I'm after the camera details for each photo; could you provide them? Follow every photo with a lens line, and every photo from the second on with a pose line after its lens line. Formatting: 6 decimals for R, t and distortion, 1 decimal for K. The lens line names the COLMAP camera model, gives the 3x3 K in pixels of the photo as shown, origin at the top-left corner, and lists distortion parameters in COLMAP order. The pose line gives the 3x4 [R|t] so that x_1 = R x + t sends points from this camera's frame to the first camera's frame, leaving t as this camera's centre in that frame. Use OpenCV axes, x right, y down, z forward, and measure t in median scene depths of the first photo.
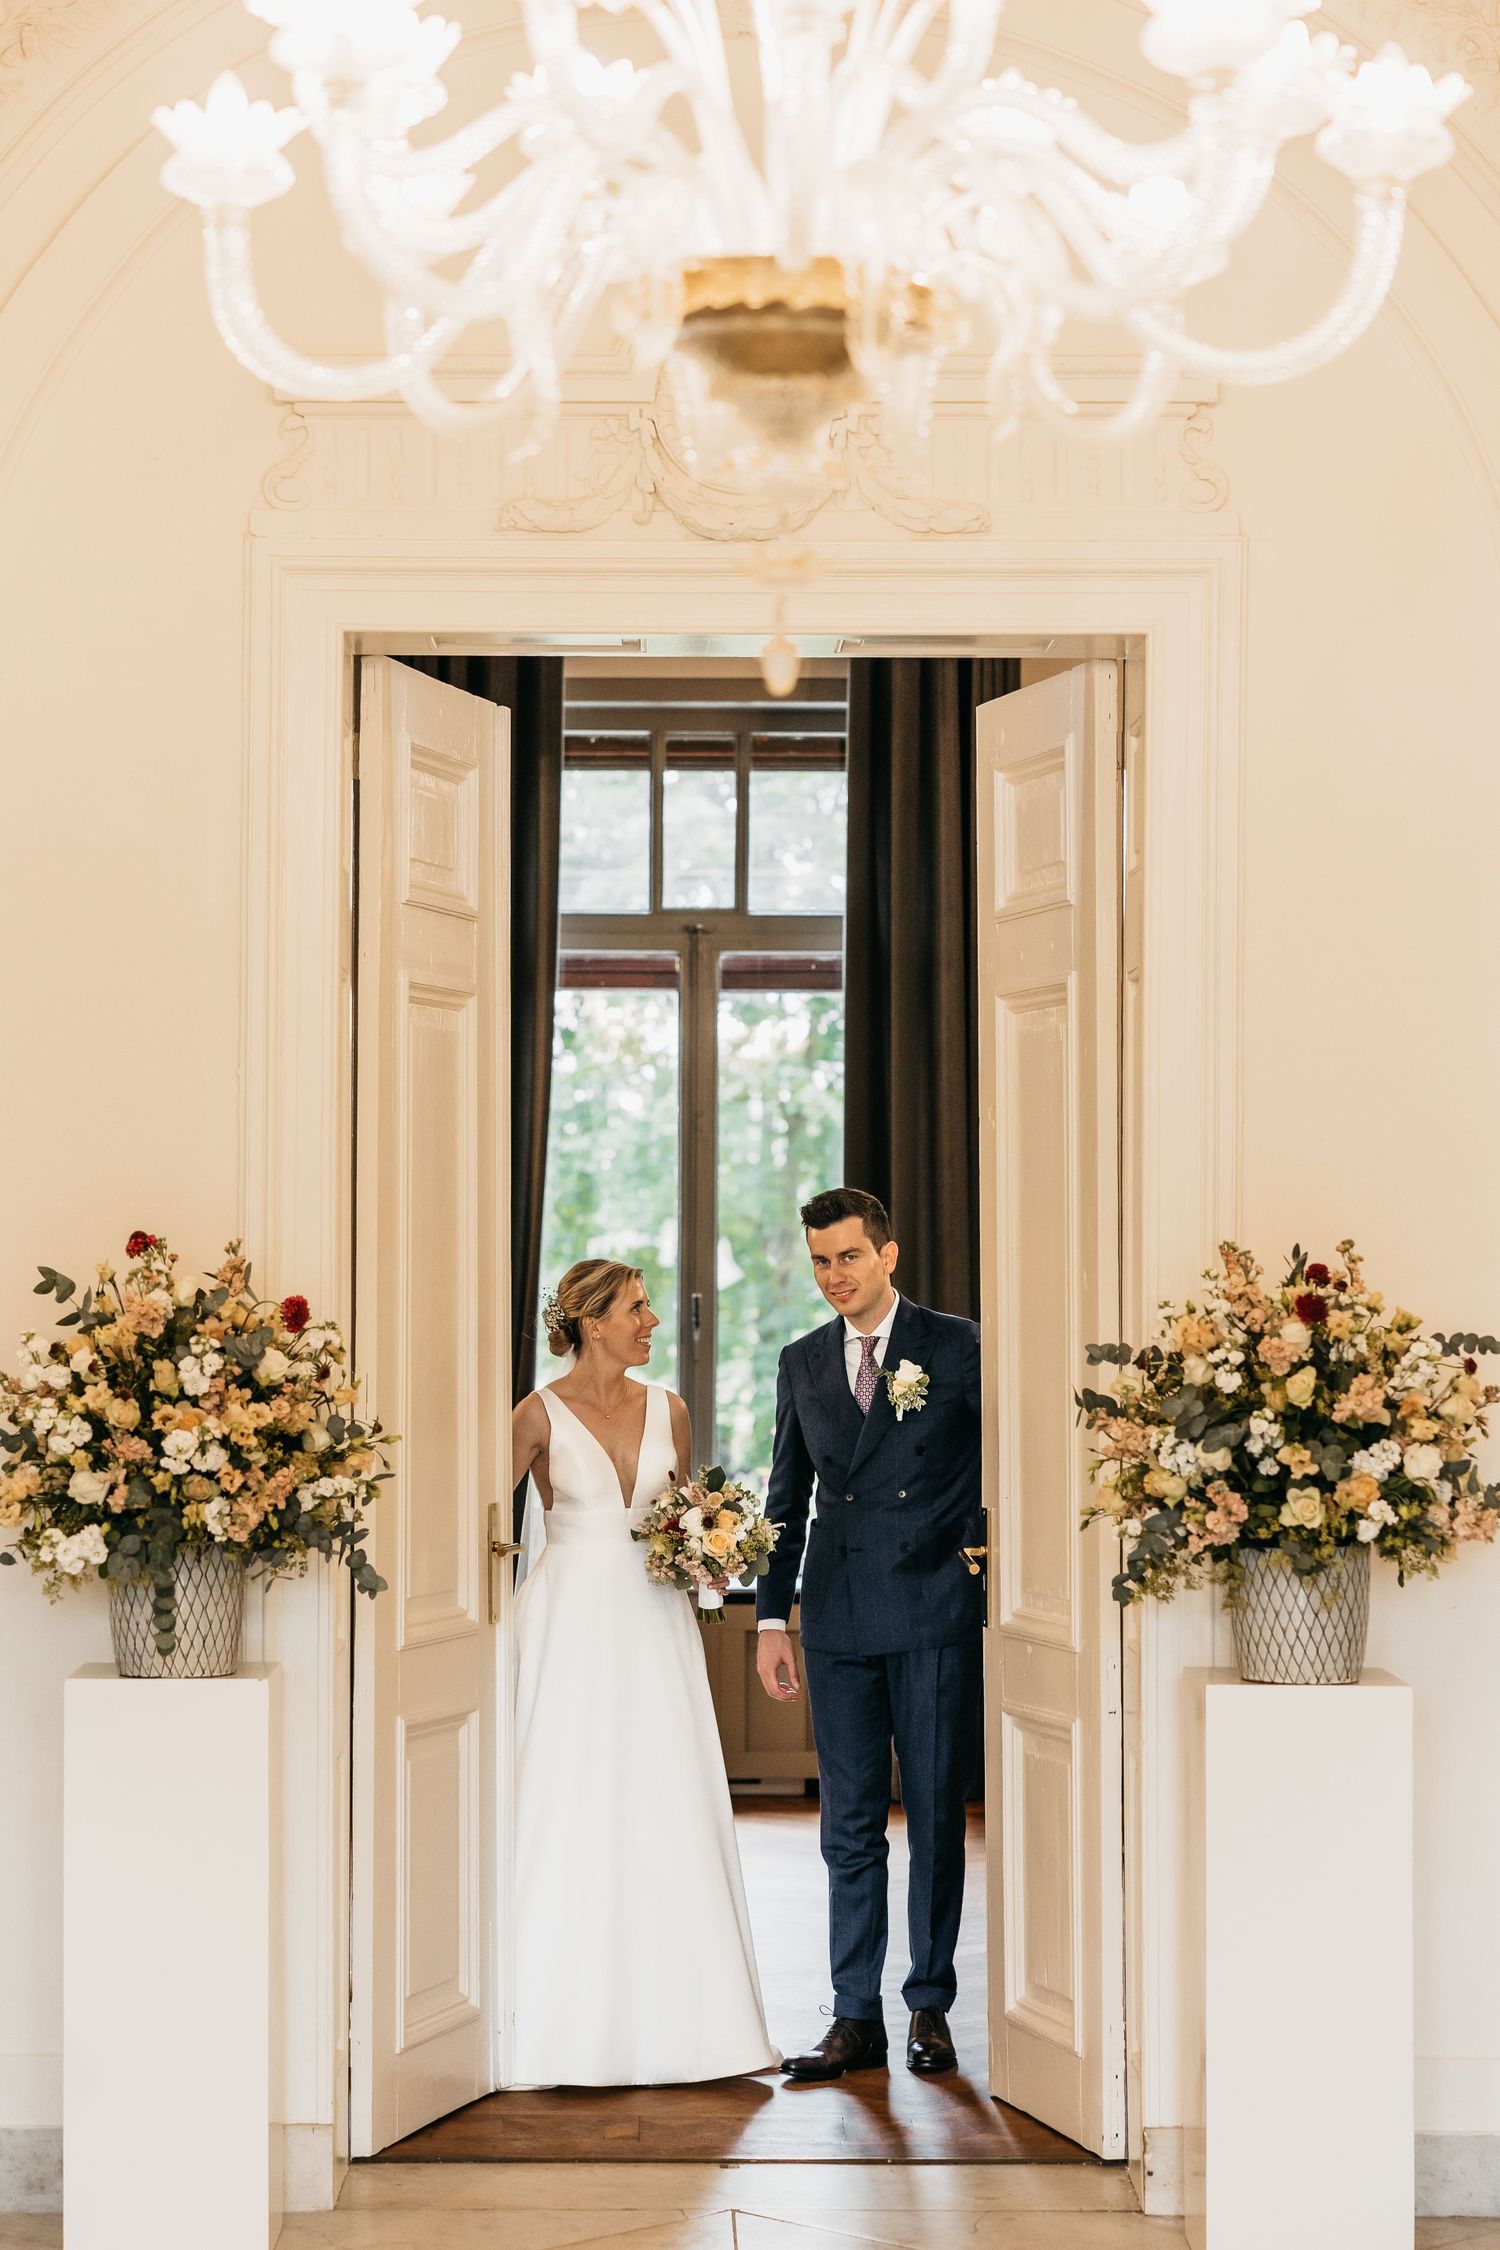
lens RADIAL K [[4479.8, 0, 750.0], [0, 4479.8, 1125.0], [0, 0, 1]] dist [-0.223797, -0.173938]
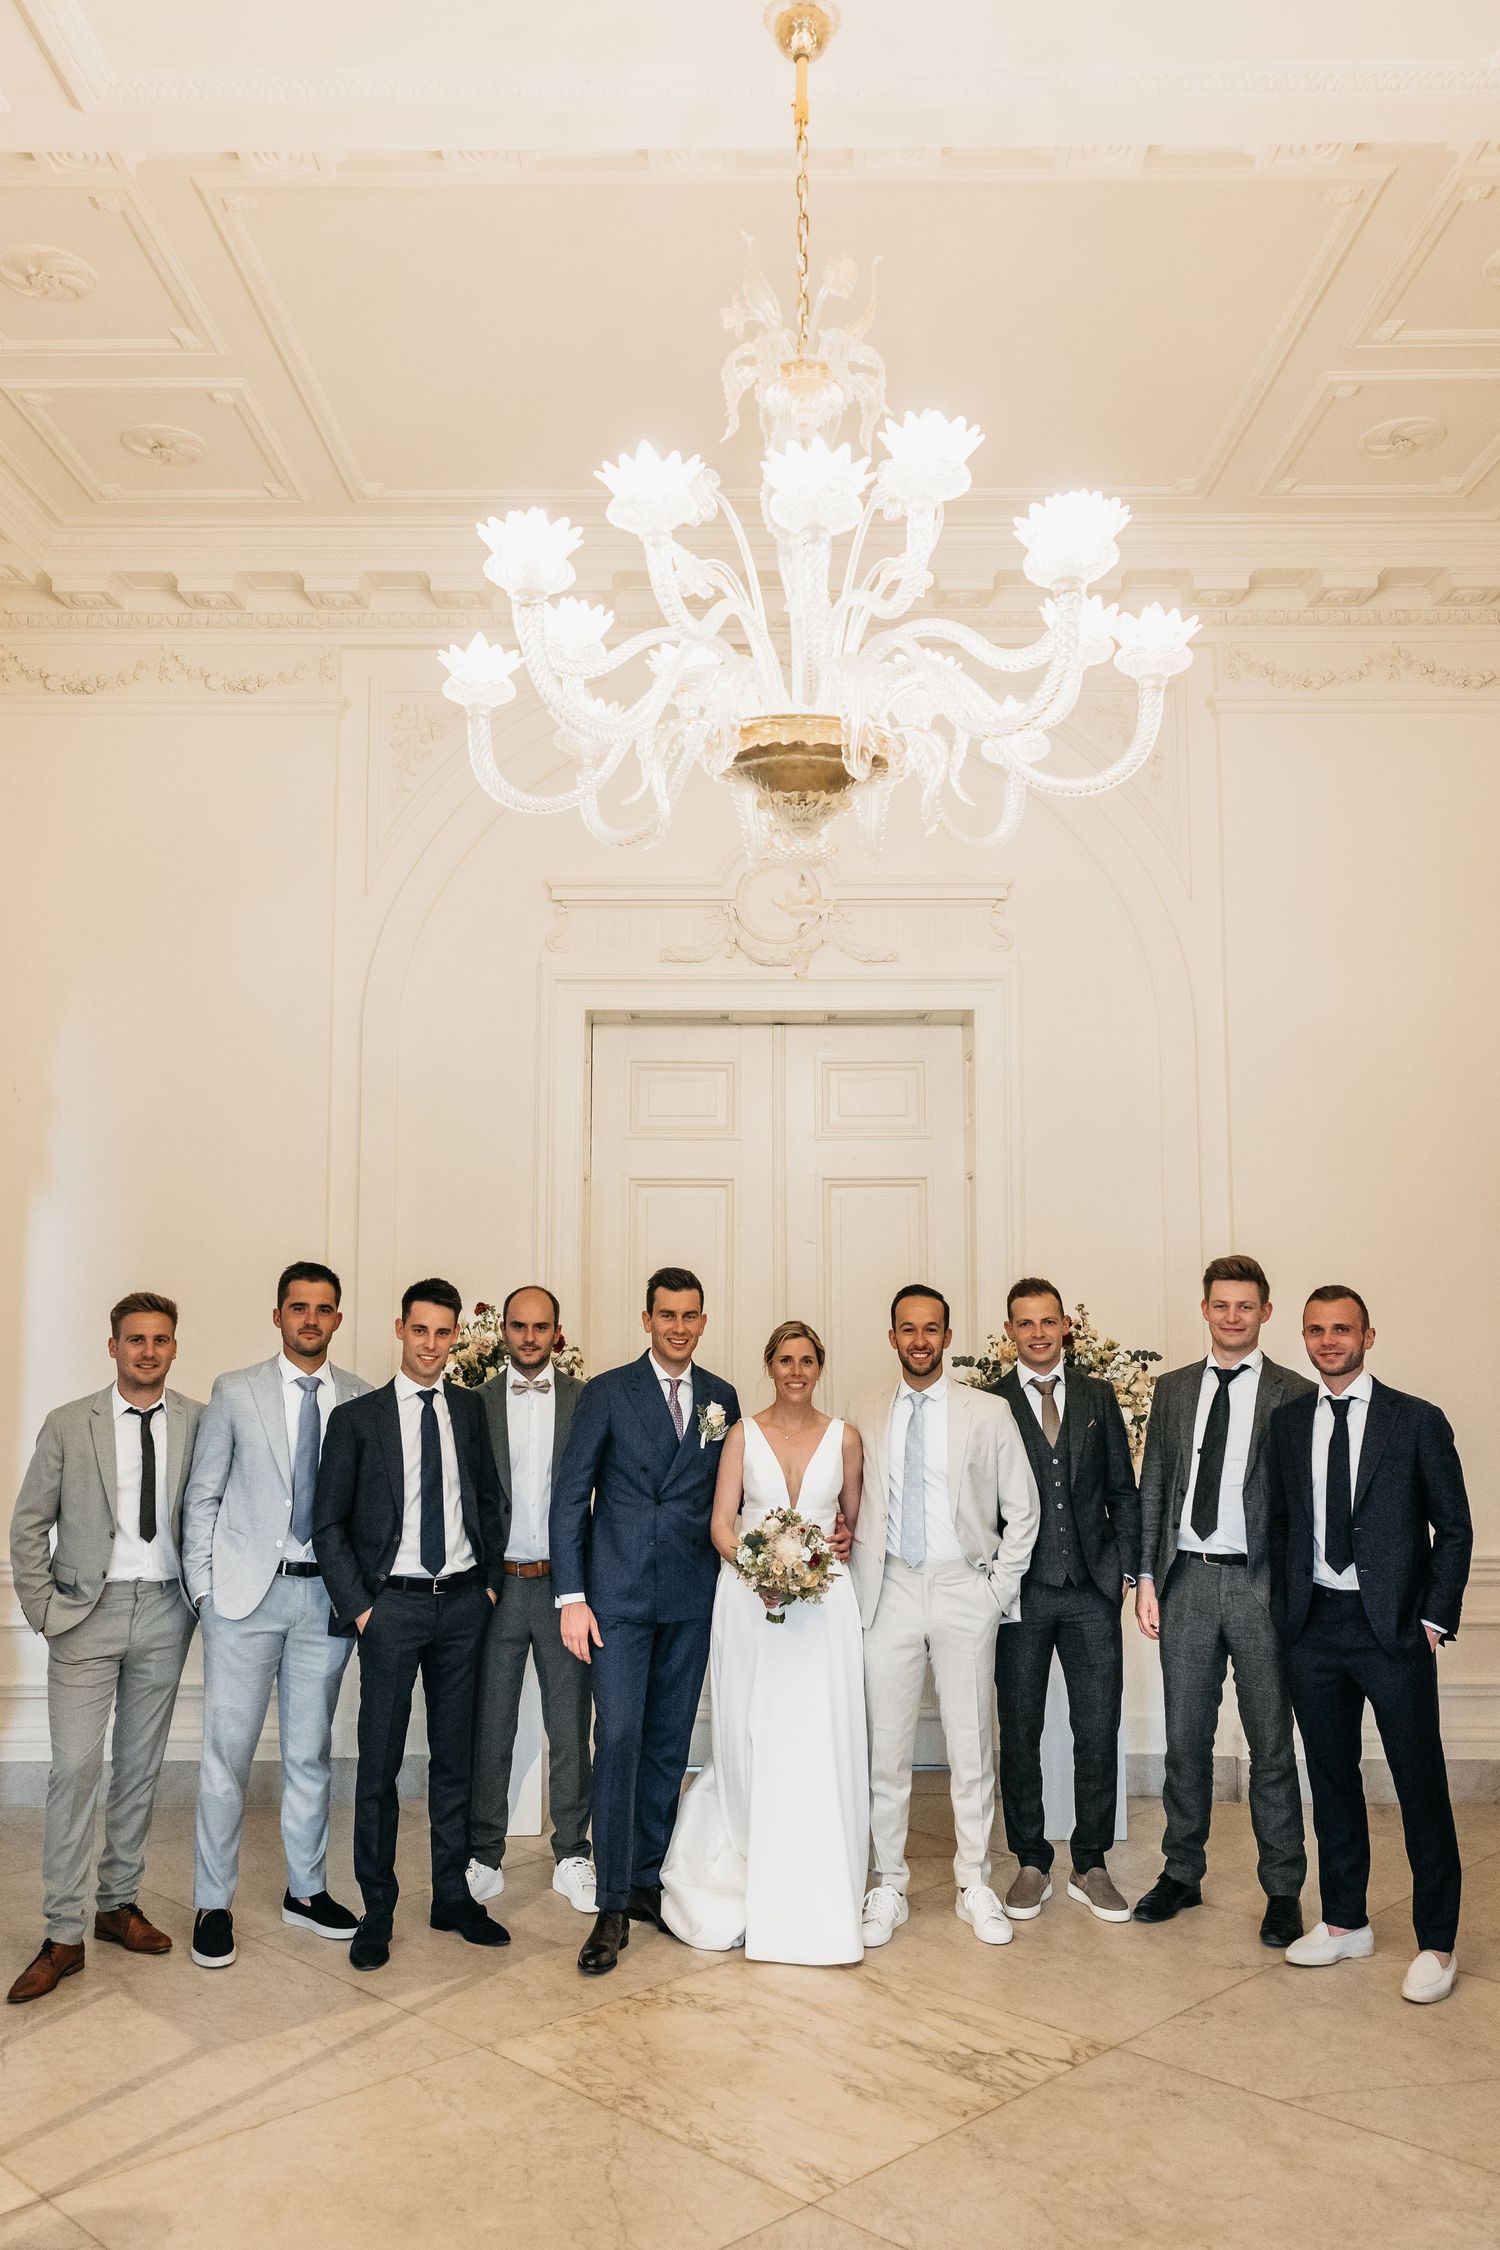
lens RADIAL K [[1788.4, 0, 750.0], [0, 1788.4, 1125.0], [0, 0, 1]] dist [-0.005593, -0.000345]
pose [[0.999821, -0.006184, -0.017887, -0.000534], [0.004831, 0.997193, -0.074723, 0.005013], [0.018299, 0.074623, 0.997044, 0.193853]]
